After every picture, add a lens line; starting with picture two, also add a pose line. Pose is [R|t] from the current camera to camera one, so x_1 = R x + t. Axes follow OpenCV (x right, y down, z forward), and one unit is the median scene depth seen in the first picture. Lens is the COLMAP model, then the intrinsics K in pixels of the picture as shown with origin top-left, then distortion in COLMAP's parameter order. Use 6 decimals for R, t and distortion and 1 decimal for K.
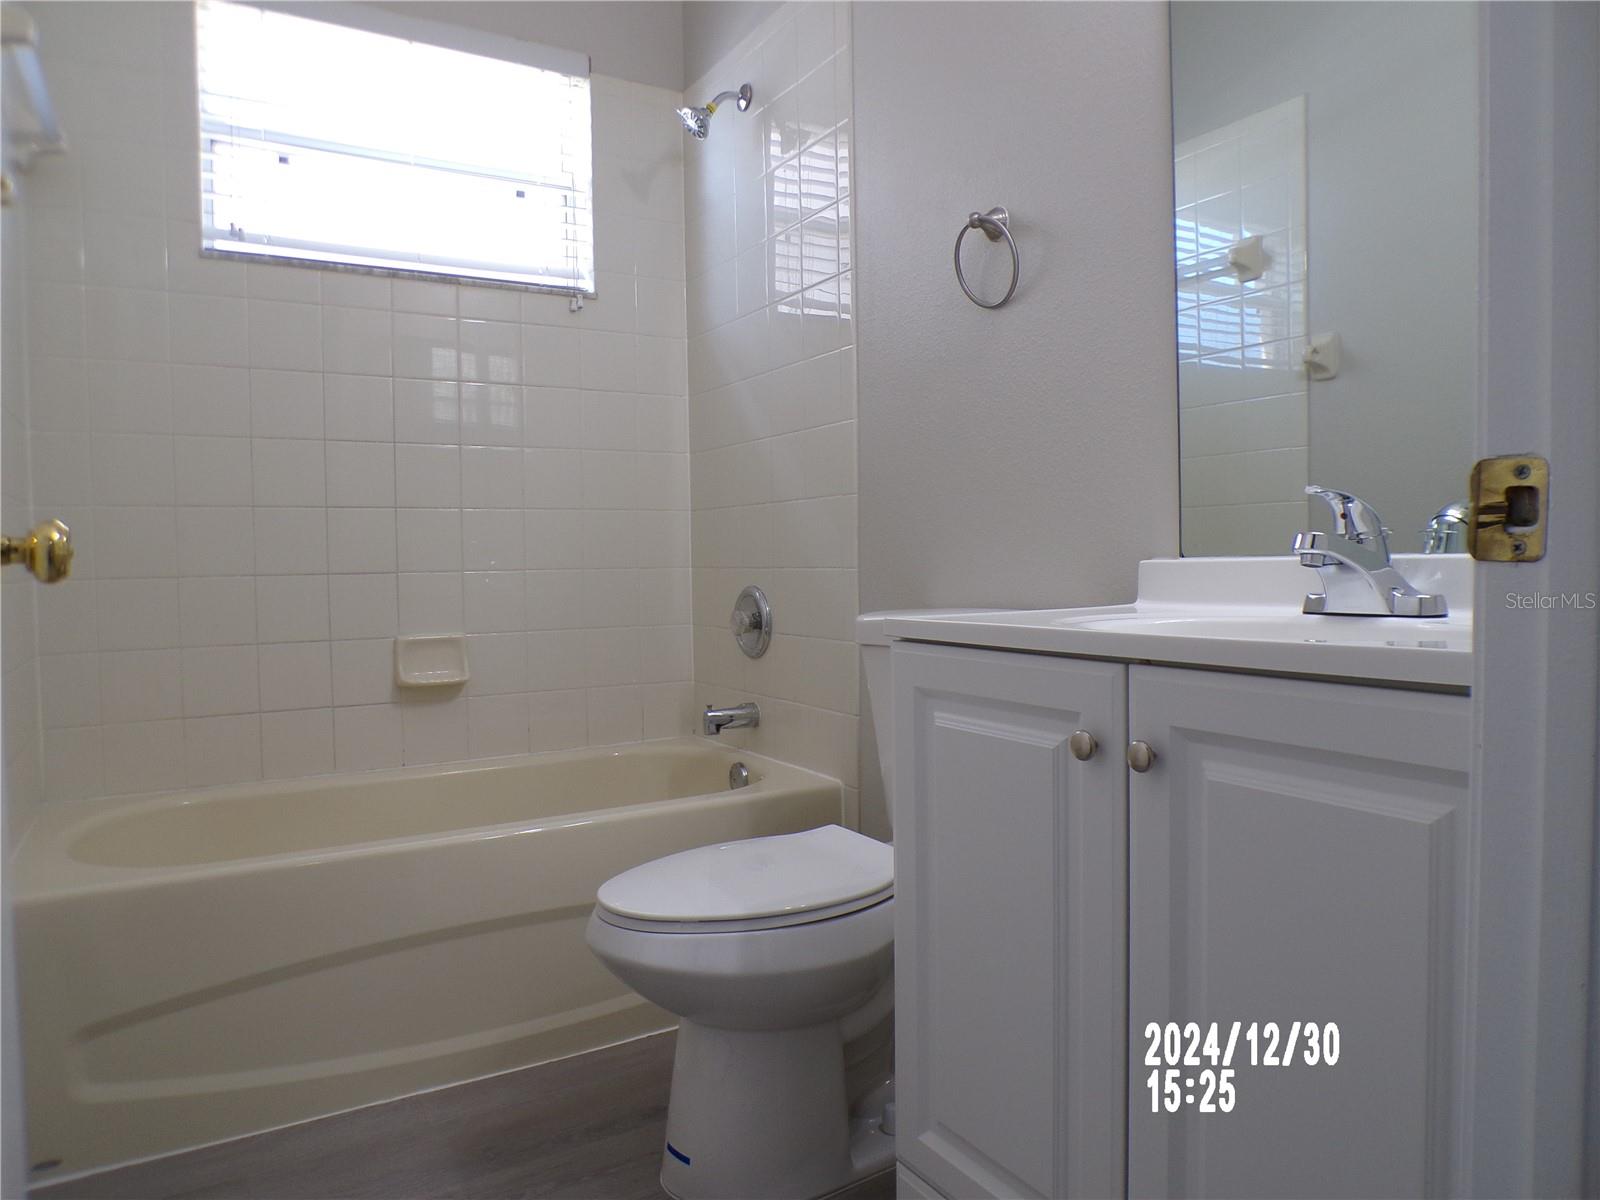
lens RADIAL K [[1078.7, 0, 788.4], [0, 1078.7, 598.3], [0, 0, 1]] dist [-0.044062, 0.013552]
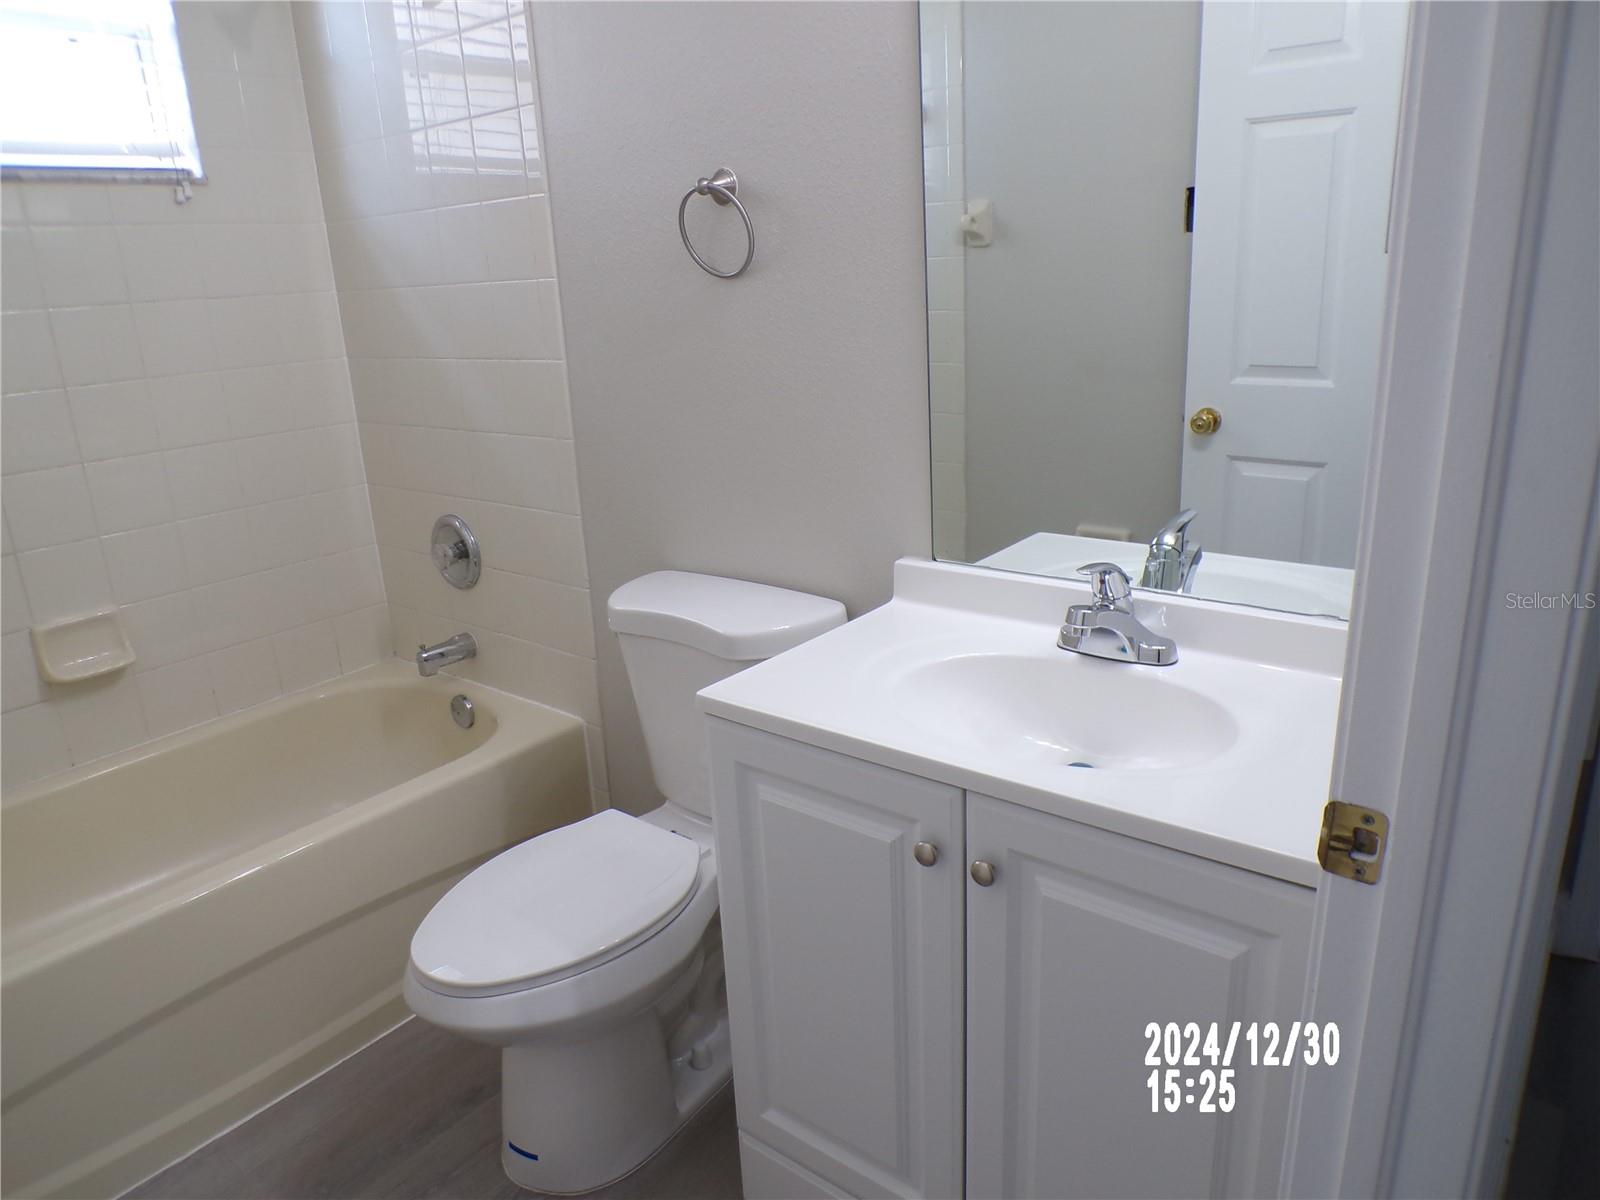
lens RADIAL K [[1078.7, 0, 790.5], [0, 1078.7, 596.2], [0, 0, 1]] dist [-0.044062, 0.013552]
pose [[0.932650, -0.136373, 0.334017, -0.082419], [0.049139, 0.965197, 0.256865, -0.173997], [-0.357422, -0.223152, 0.906892, 0.032891]]
